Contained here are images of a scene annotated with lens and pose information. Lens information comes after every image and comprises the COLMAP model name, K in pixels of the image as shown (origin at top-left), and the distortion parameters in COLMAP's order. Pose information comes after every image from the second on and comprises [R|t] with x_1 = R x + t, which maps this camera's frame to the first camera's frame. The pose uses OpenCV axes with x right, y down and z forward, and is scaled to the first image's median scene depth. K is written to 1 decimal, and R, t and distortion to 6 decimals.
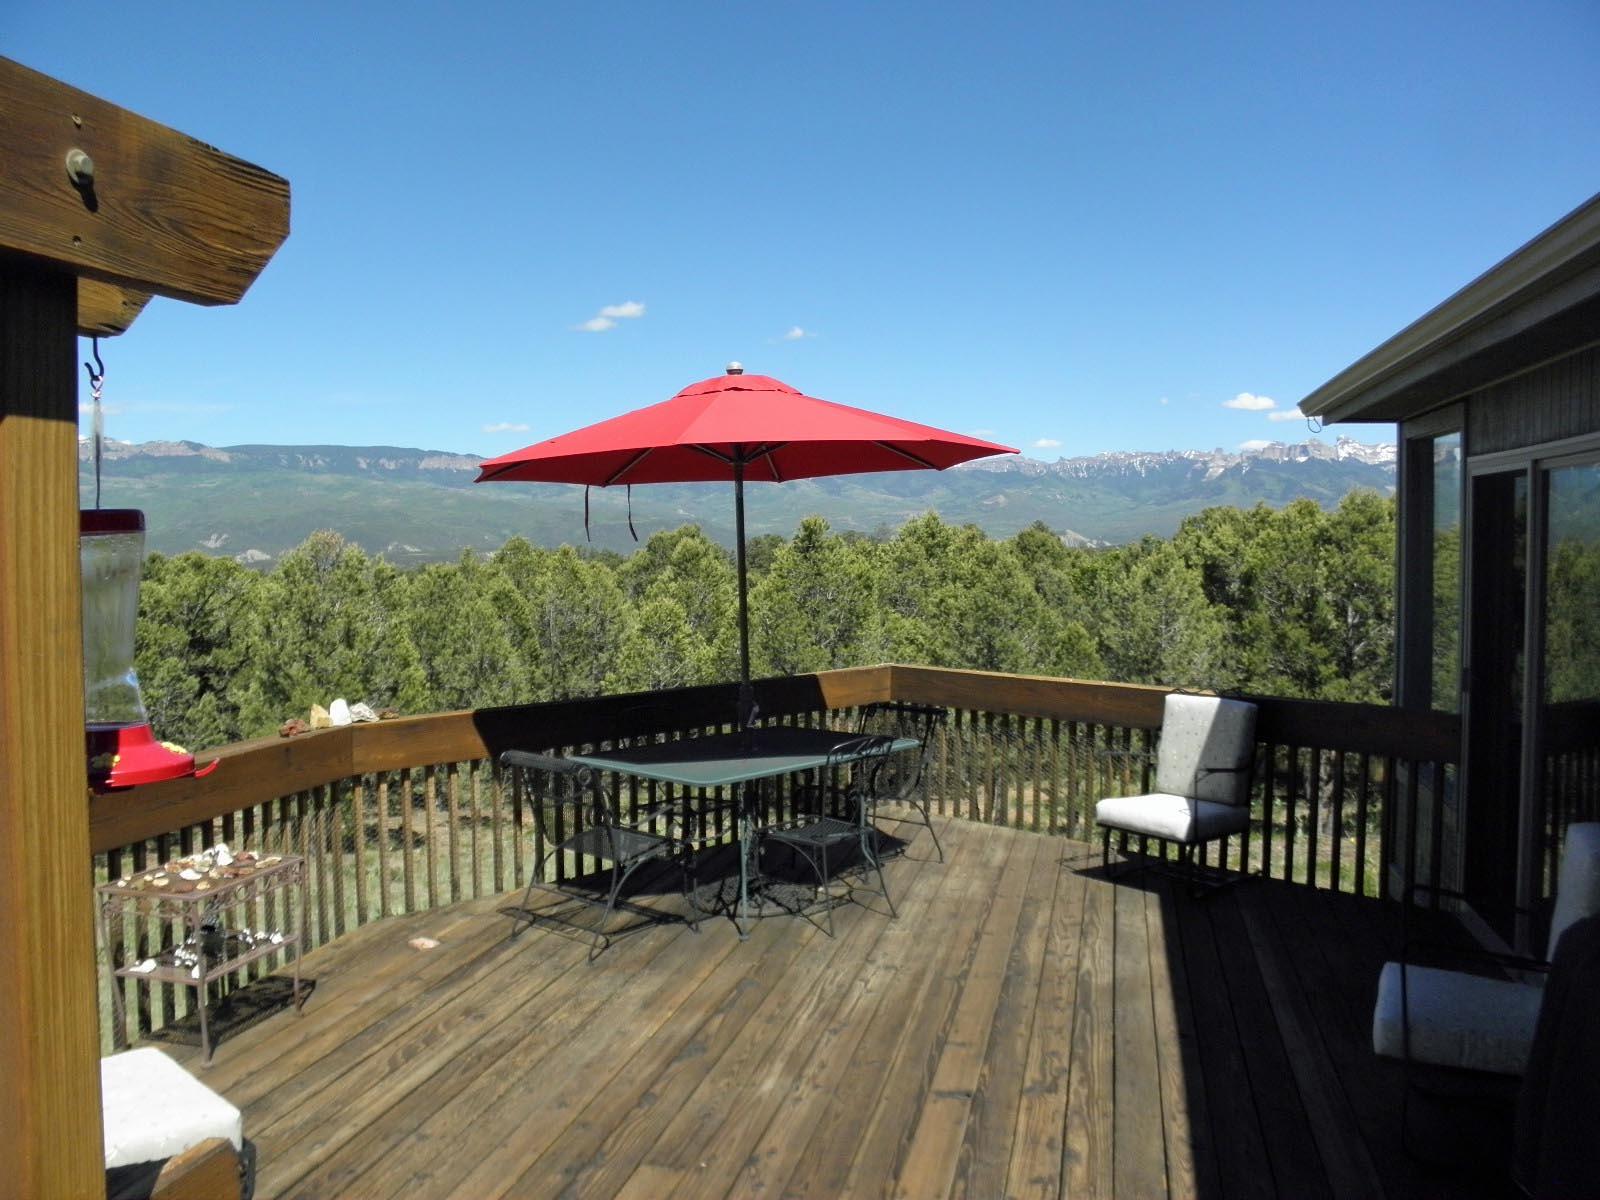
lens RADIAL K [[1353.9, 0, 799.9], [0, 1353.9, 610.3], [0, 0, 1]] dist [-0.193620, 0.181926]
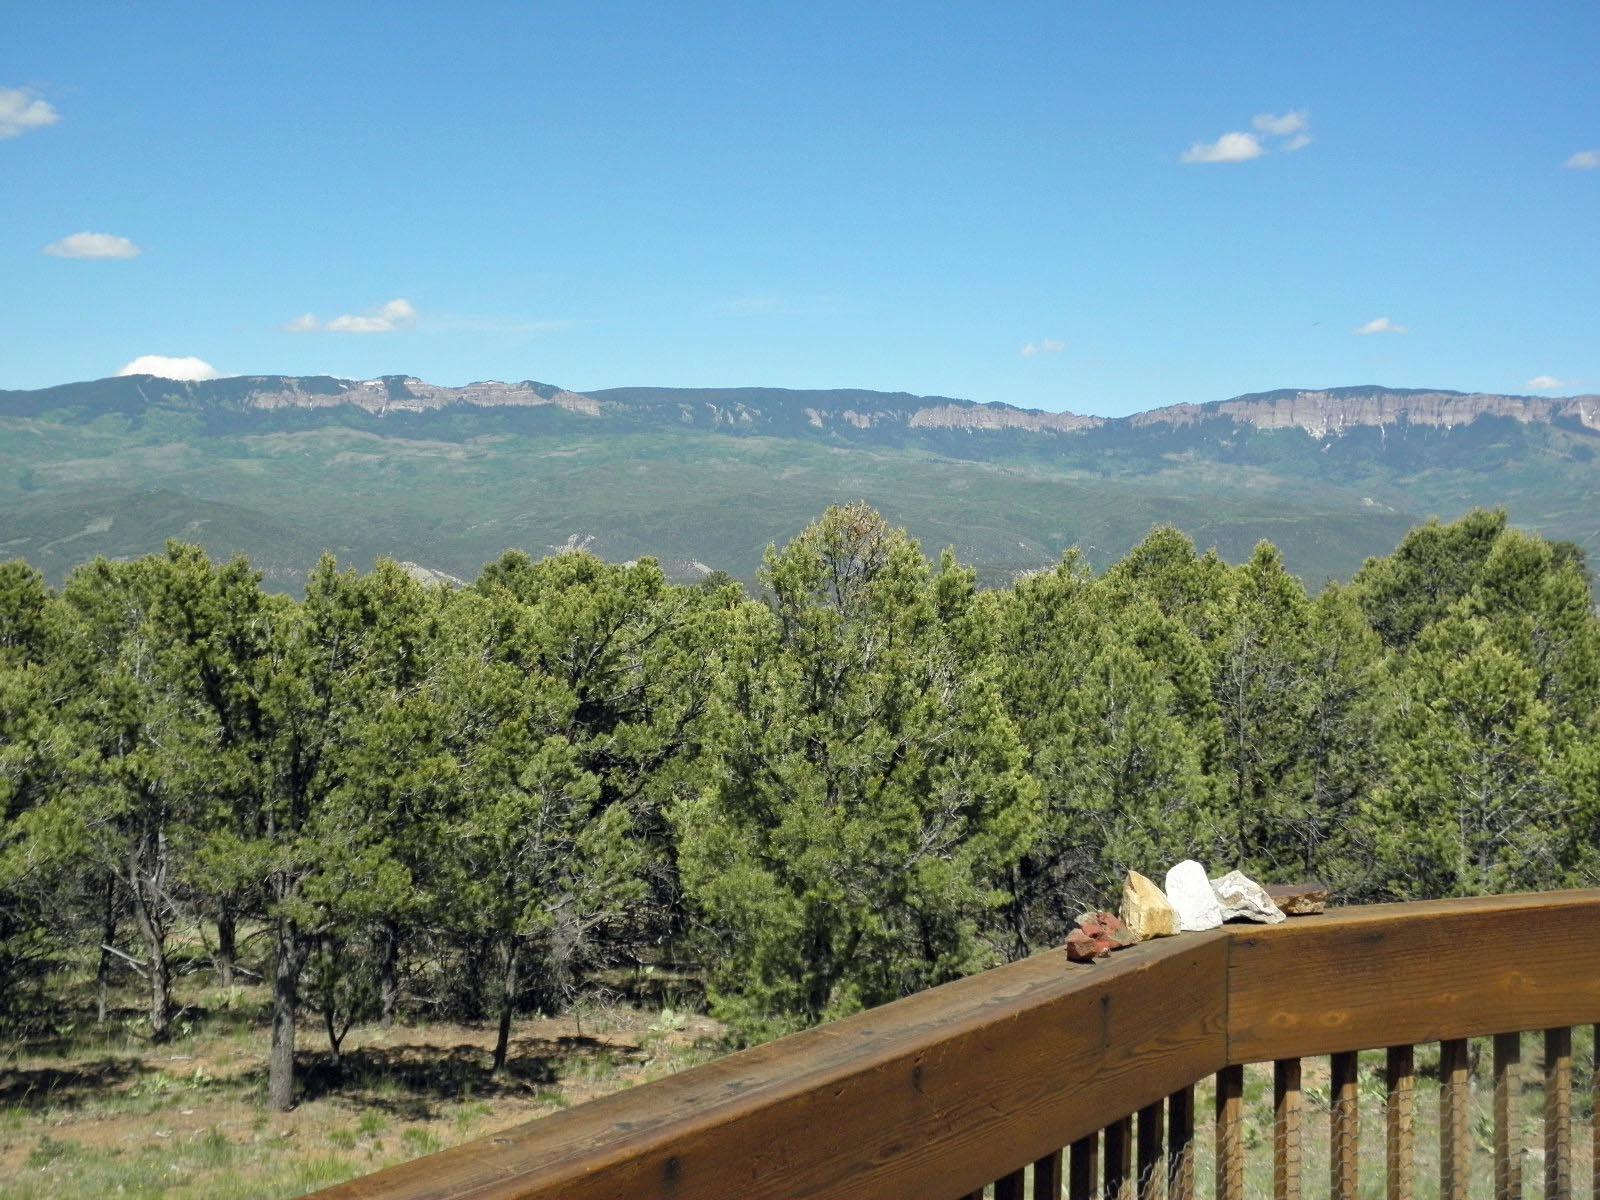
lens RADIAL K [[2322.7, 0, 806.0], [0, 2322.7, 608.7], [0, 0, 1]] dist [0.059853, 0.144997]
pose [[0.950137, 0.013697, -0.311531, -0.064243], [-0.022497, 0.999442, -0.024670, 0.003422], [0.311020, 0.030449, 0.949916, 0.084173]]
